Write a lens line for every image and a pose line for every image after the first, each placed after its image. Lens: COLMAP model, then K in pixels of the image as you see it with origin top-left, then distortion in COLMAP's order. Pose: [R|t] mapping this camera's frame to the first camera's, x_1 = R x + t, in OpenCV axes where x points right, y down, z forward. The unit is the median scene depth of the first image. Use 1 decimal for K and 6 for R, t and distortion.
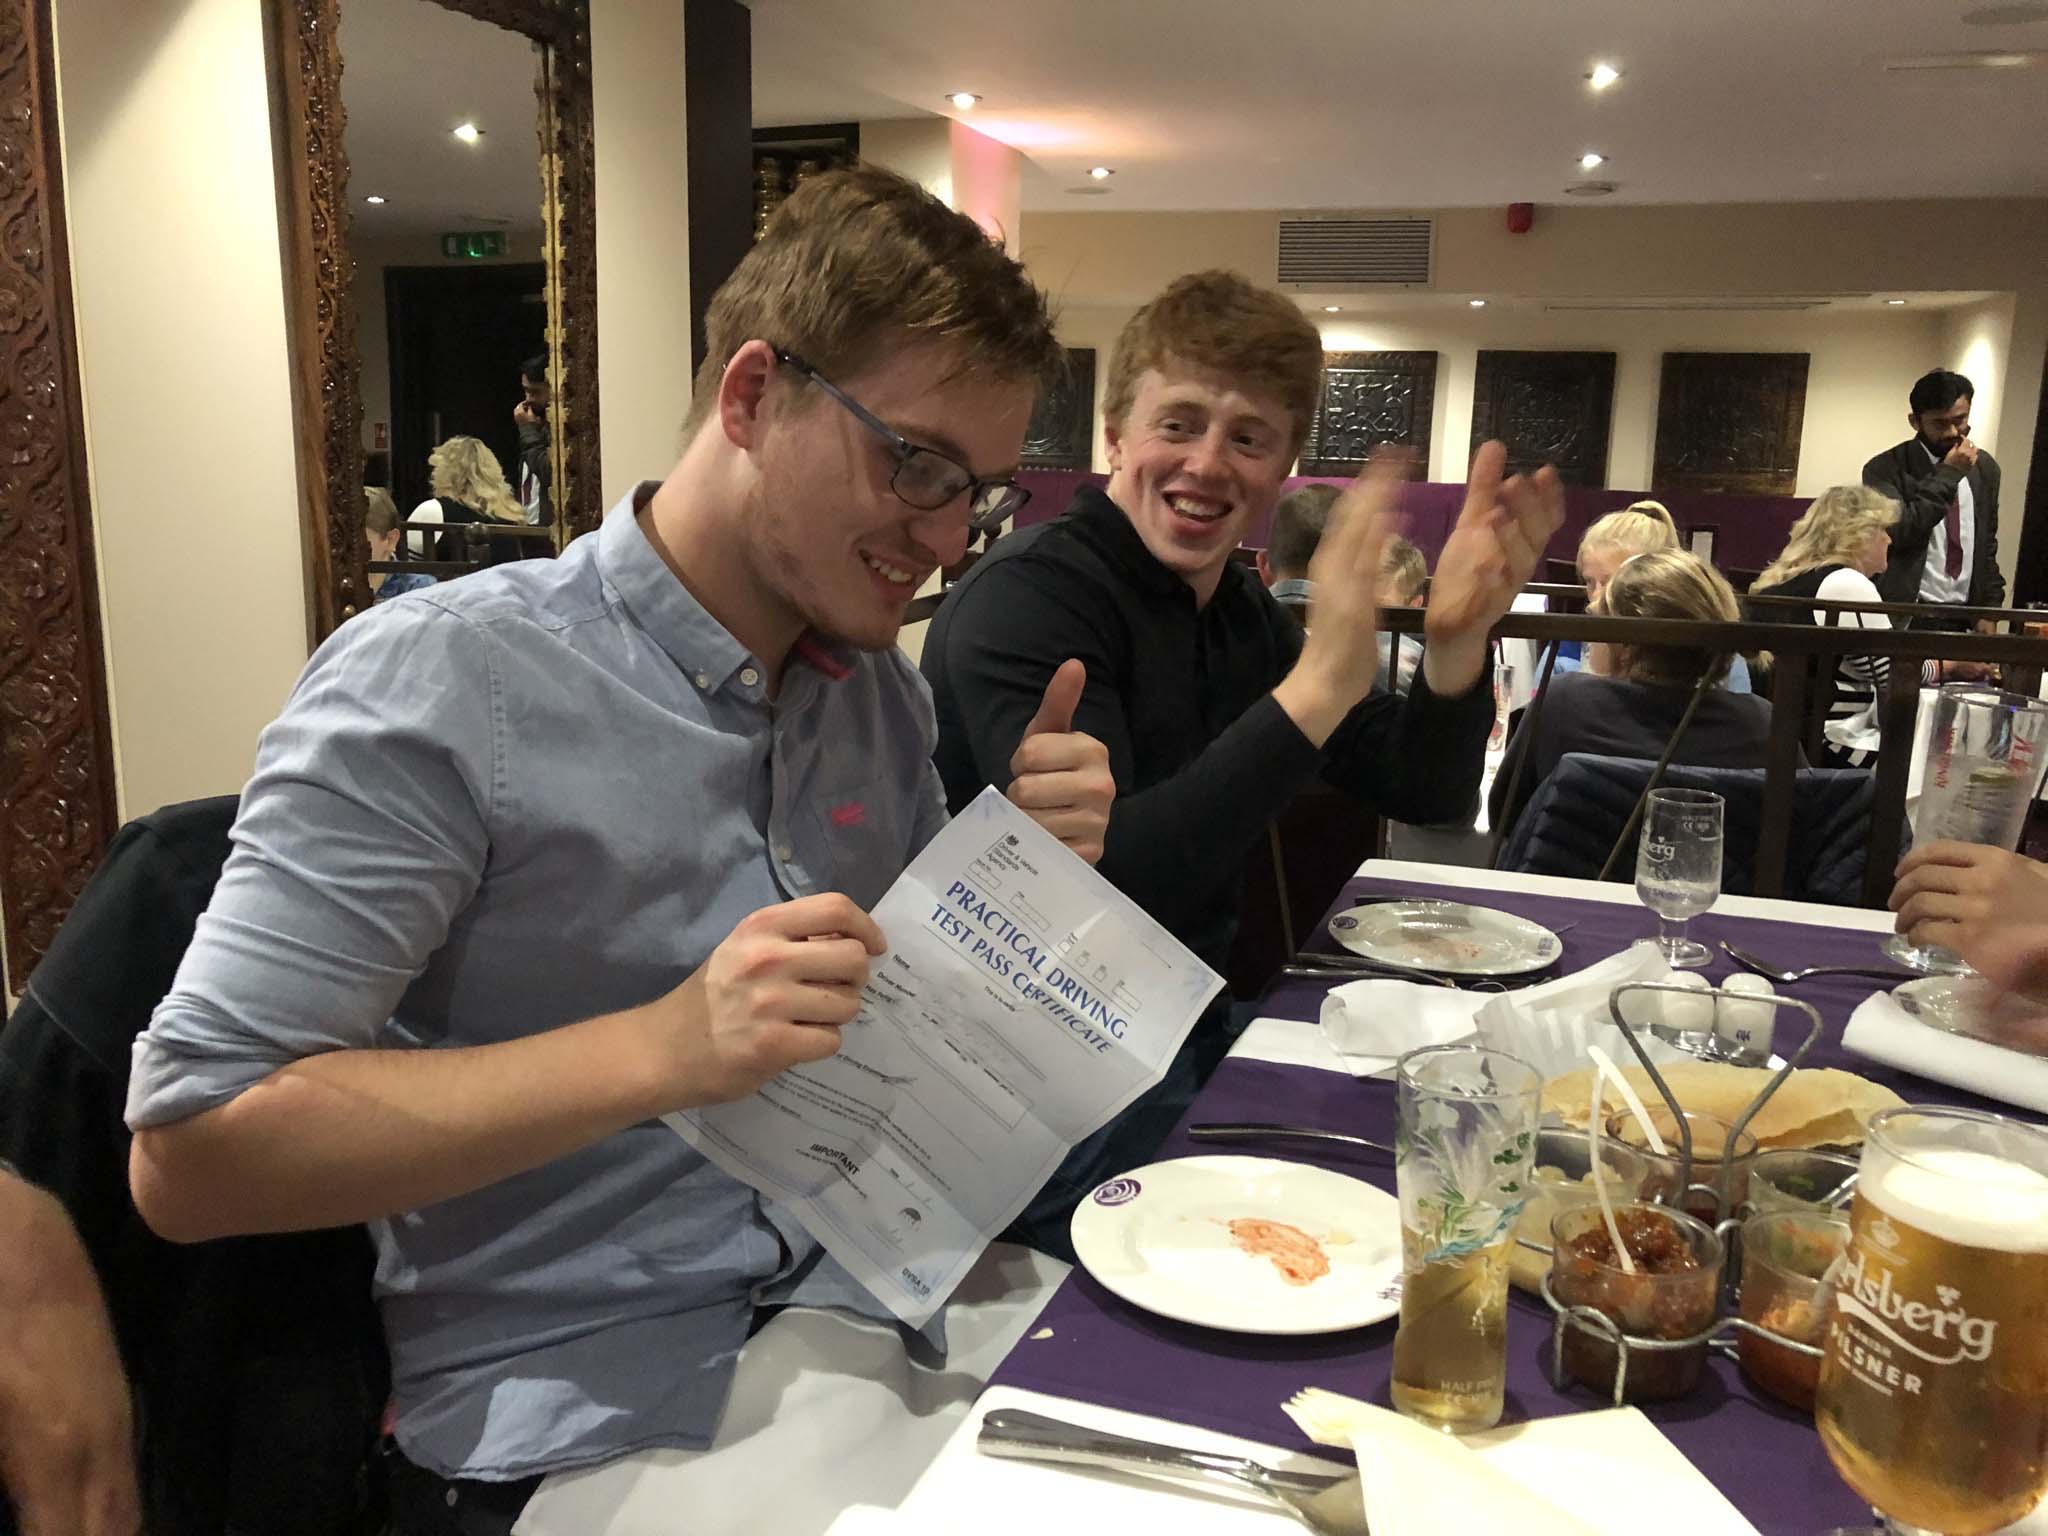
lens RADIAL K [[1669.4, 0, 1024.0], [0, 1669.4, 768.3], [0, 0, 1]] dist [0.004083, -0.000383]
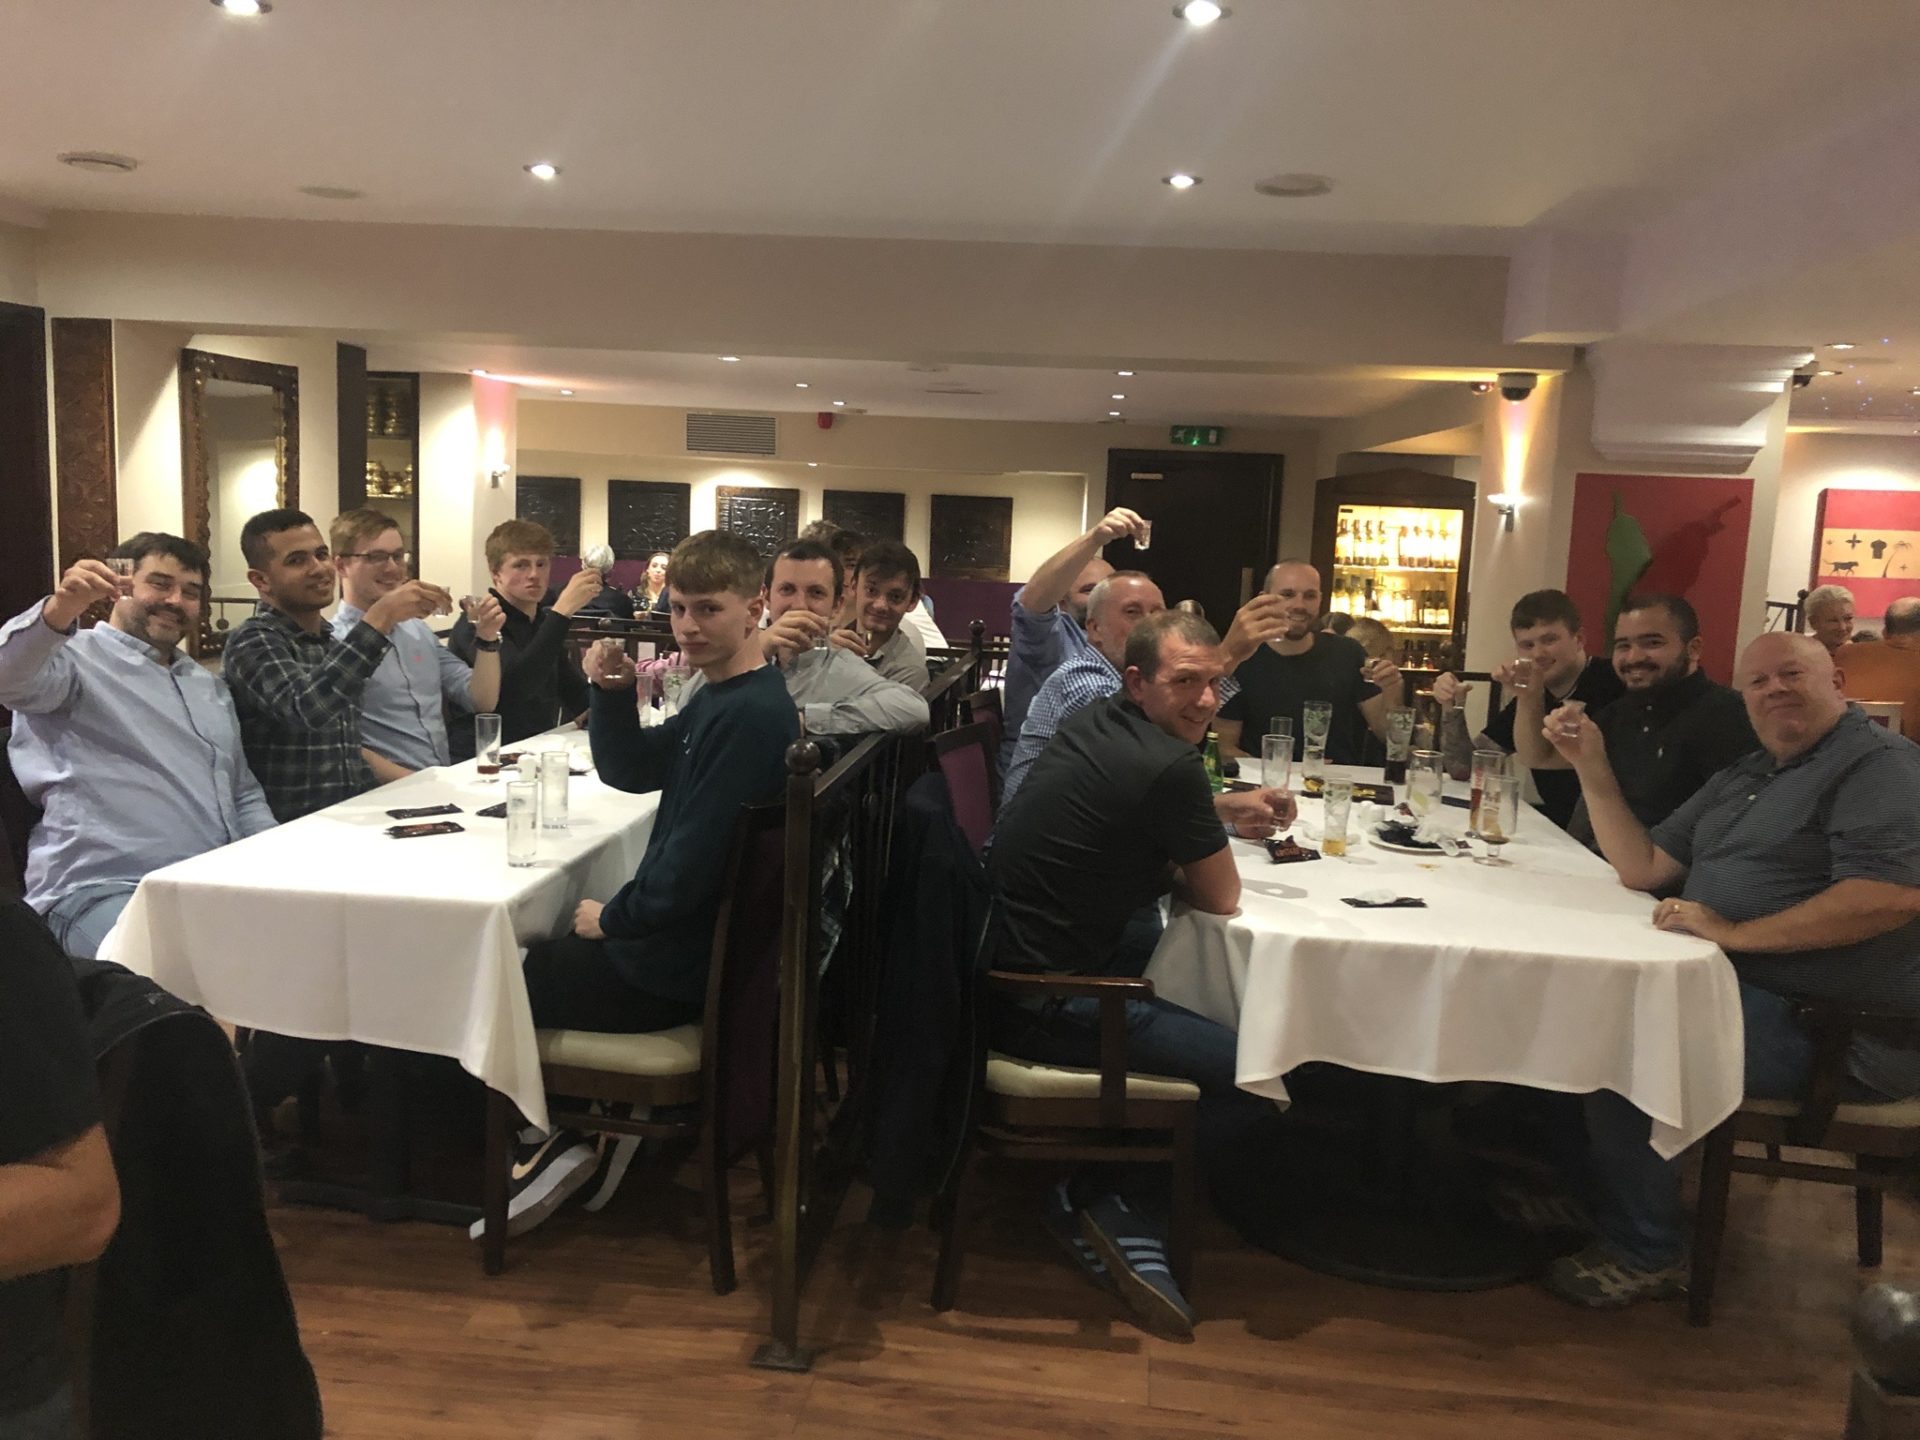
lens RADIAL K [[1565.0, 0, 960.6], [0, 1565.0, 719.9], [0, 0, 1]] dist [0.004083, -0.000383]
pose [[0.971113, -0.010914, 0.238369, 0.040149], [0.025598, 0.997954, -0.058596, 0.064427], [-0.237242, 0.063006, 0.969405, -0.489715]]
